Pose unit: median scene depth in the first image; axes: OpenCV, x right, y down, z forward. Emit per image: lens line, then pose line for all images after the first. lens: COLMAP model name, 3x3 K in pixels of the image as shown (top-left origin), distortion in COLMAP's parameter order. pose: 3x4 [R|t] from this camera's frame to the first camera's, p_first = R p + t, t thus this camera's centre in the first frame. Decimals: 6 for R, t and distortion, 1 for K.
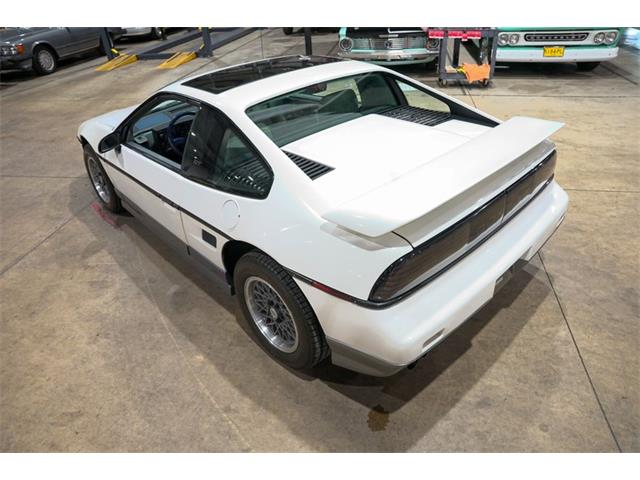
lens RADIAL K [[437.4, 0, 322.4], [0, 437.4, 240.9], [0, 0, 1]] dist [-0.146597, 0.115838]
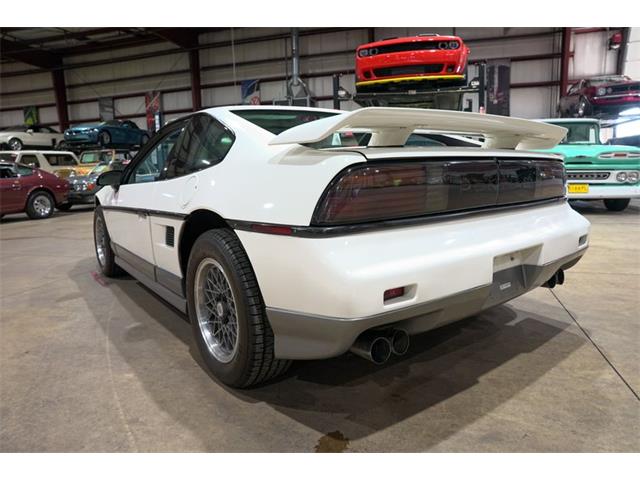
lens RADIAL K [[437.4, 0, 322.4], [0, 437.4, 240.9], [0, 0, 1]] dist [-0.146597, 0.115838]
pose [[0.993725, 0.040212, -0.104372, 0.149827], [-0.078235, 0.916780, -0.391656, 0.332700], [0.079936, 0.397364, 0.914173, 0.213498]]
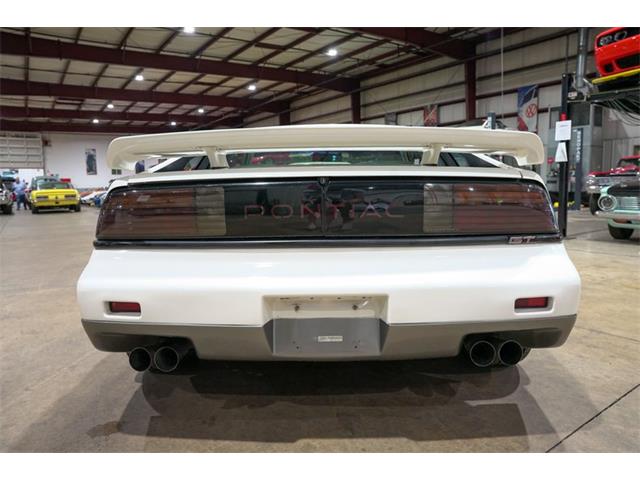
lens RADIAL K [[437.4, 0, 322.4], [0, 437.4, 240.9], [0, 0, 1]] dist [-0.146597, 0.115838]
pose [[0.708847, 0.127238, -0.693792, 0.782971], [-0.401137, 0.881772, -0.248129, 0.123249], [0.580194, 0.454191, 0.676081, 0.475675]]
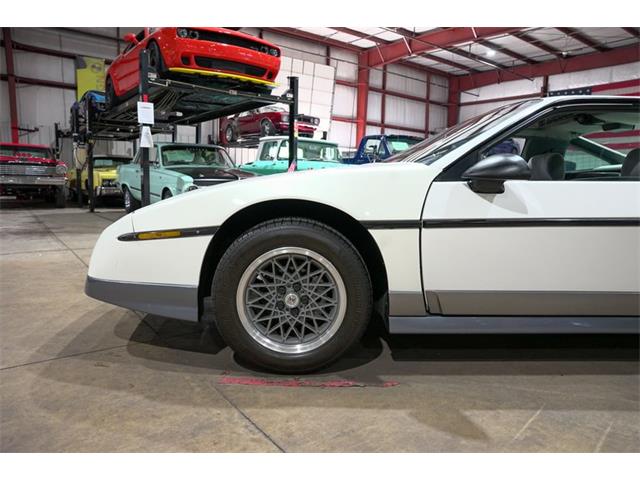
lens RADIAL K [[437.4, 0, 322.4], [0, 437.4, 240.9], [0, 0, 1]] dist [-0.146597, 0.115838]
pose [[0.669877, -0.030760, 0.741835, -1.369990], [0.353251, 0.892015, -0.281999, -0.099043], [-0.653054, 0.450958, 0.608406, 1.094262]]
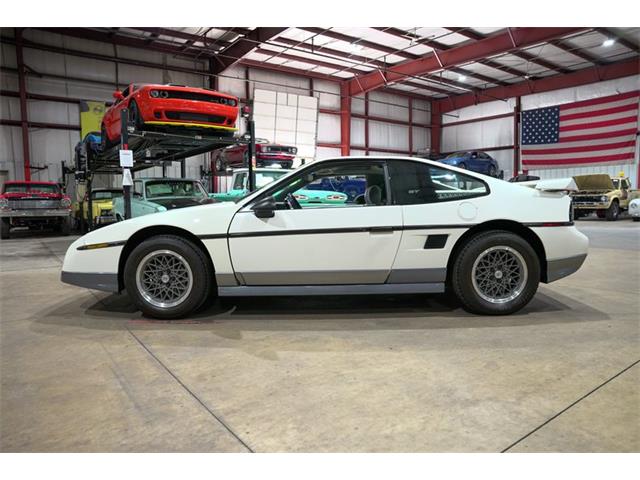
lens RADIAL K [[437.4, 0, 322.4], [0, 437.4, 240.9], [0, 0, 1]] dist [-0.146597, 0.115838]
pose [[0.685518, -0.018765, 0.727813, -1.513167], [0.375711, 0.865393, -0.331566, 0.308955], [-0.623623, 0.500742, 0.600293, 0.416899]]
